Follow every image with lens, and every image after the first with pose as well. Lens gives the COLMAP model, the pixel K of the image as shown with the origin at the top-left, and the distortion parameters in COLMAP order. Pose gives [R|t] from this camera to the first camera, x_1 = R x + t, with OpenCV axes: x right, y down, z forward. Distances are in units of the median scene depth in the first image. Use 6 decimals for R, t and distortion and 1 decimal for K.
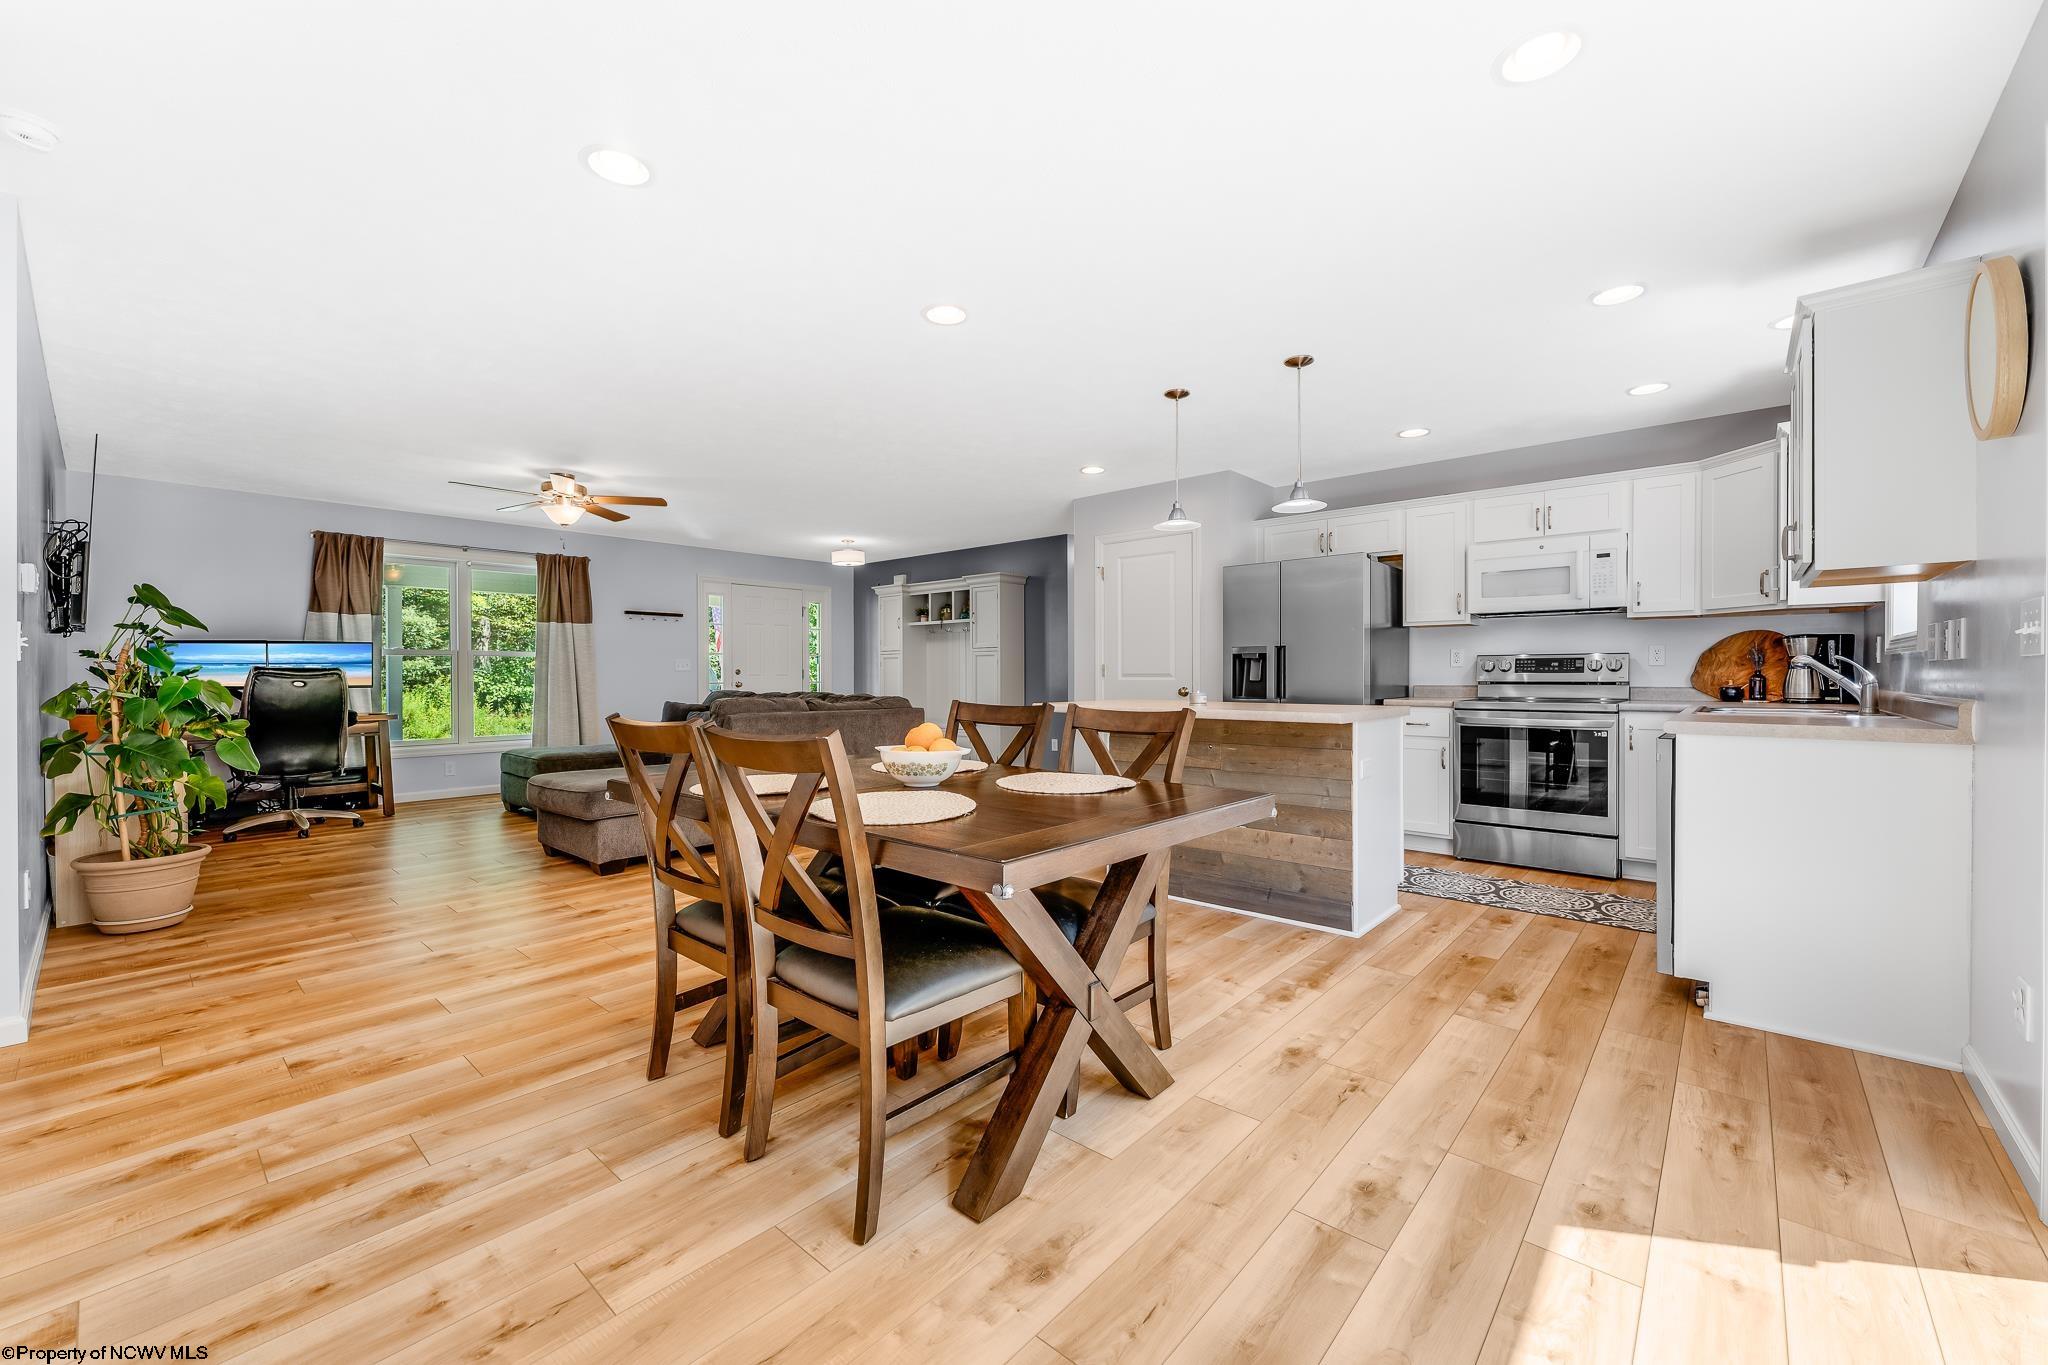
lens RADIAL K [[811.9, 0, 1013.3], [0, 811.9, 679.2], [0, 0, 1]] dist [-0.001401, -0.000178]
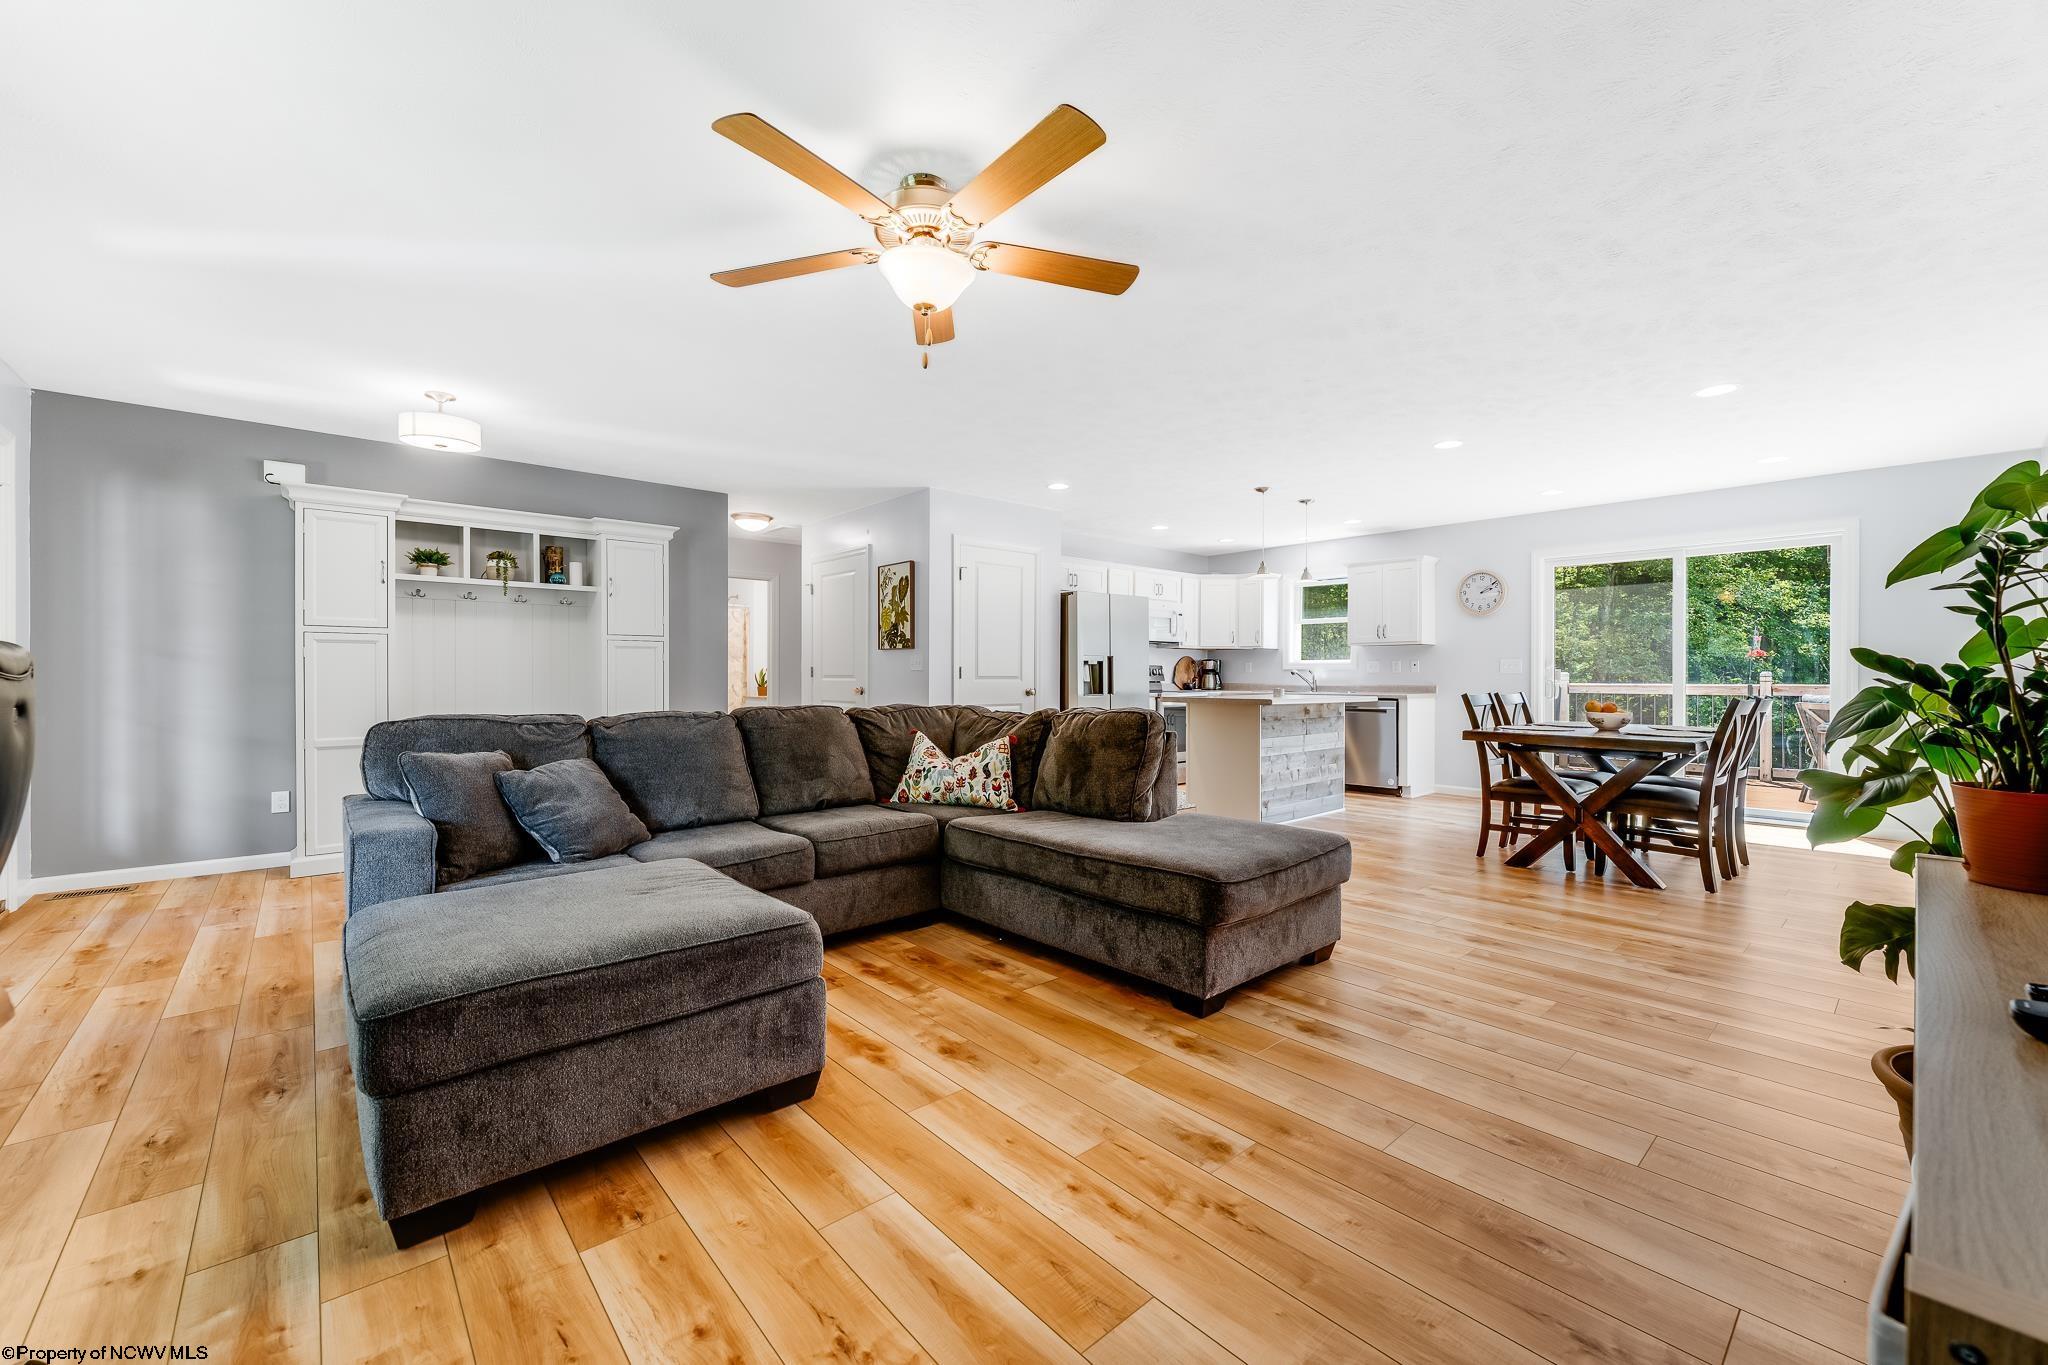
lens RADIAL K [[811.9, 0, 1013.3], [0, 811.9, 685.0], [0, 0, 1]] dist [-0.001401, -0.000178]
pose [[0.123296, -0.010018, 0.992319, -1.244674], [0.004963, 0.999943, 0.009478, -0.007594], [-0.992358, 0.003756, 0.123338, 1.180300]]
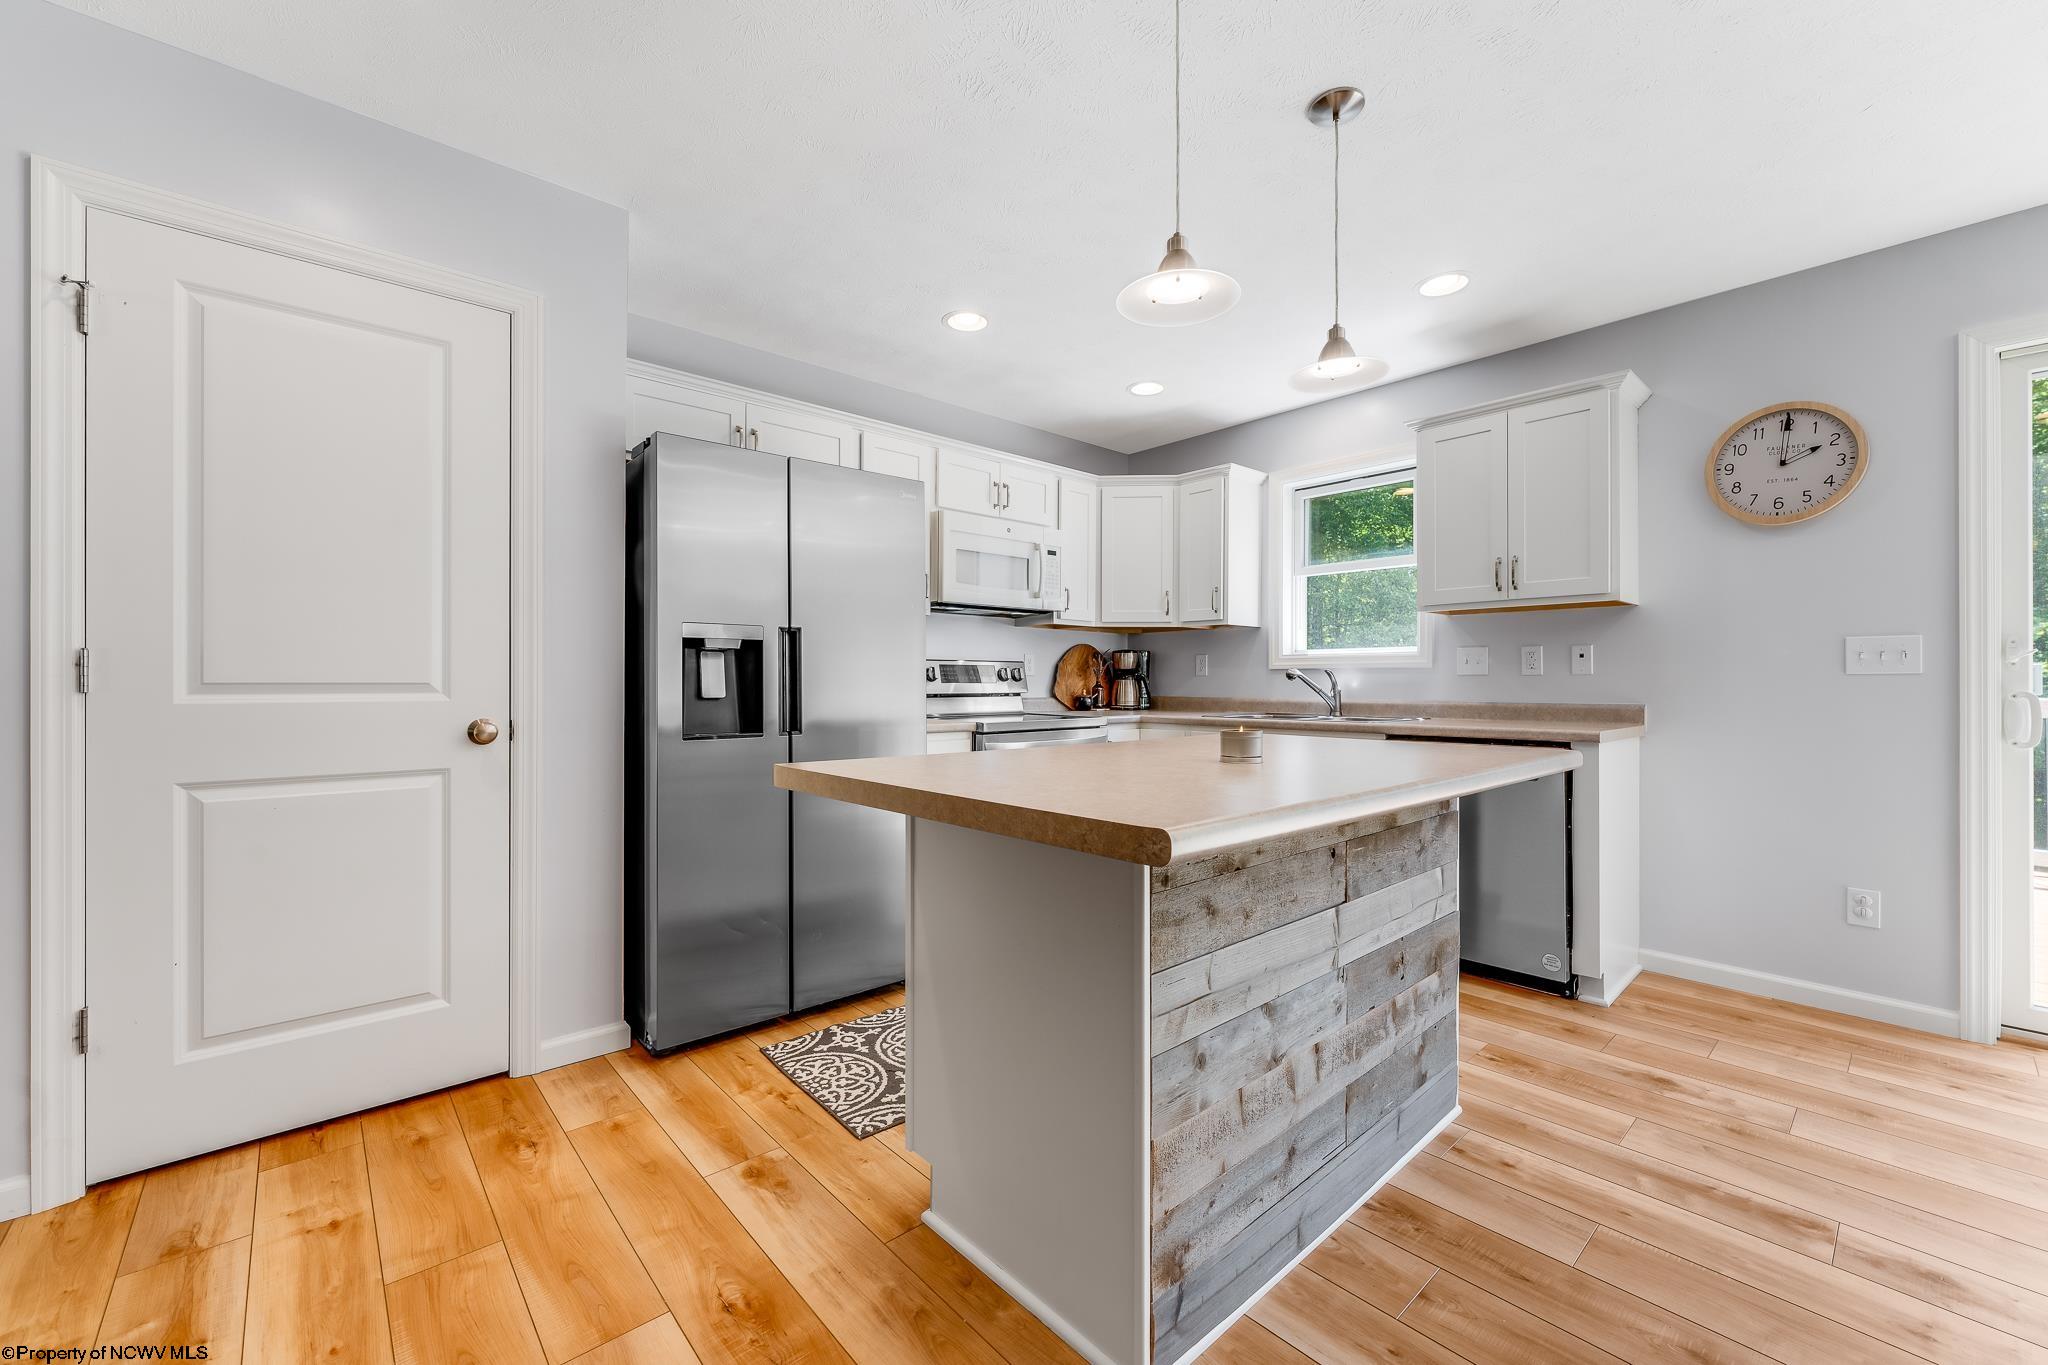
lens RADIAL K [[811.9, 0, 1014.8], [0, 811.9, 681.6], [0, 0, 1]] dist [-0.001401, -0.000178]
pose [[0.117504, 0.002742, 0.993069, -0.173952], [0.005613, 0.999978, -0.003425, -0.006823], [-0.993057, 0.005977, 0.117486, 0.956041]]
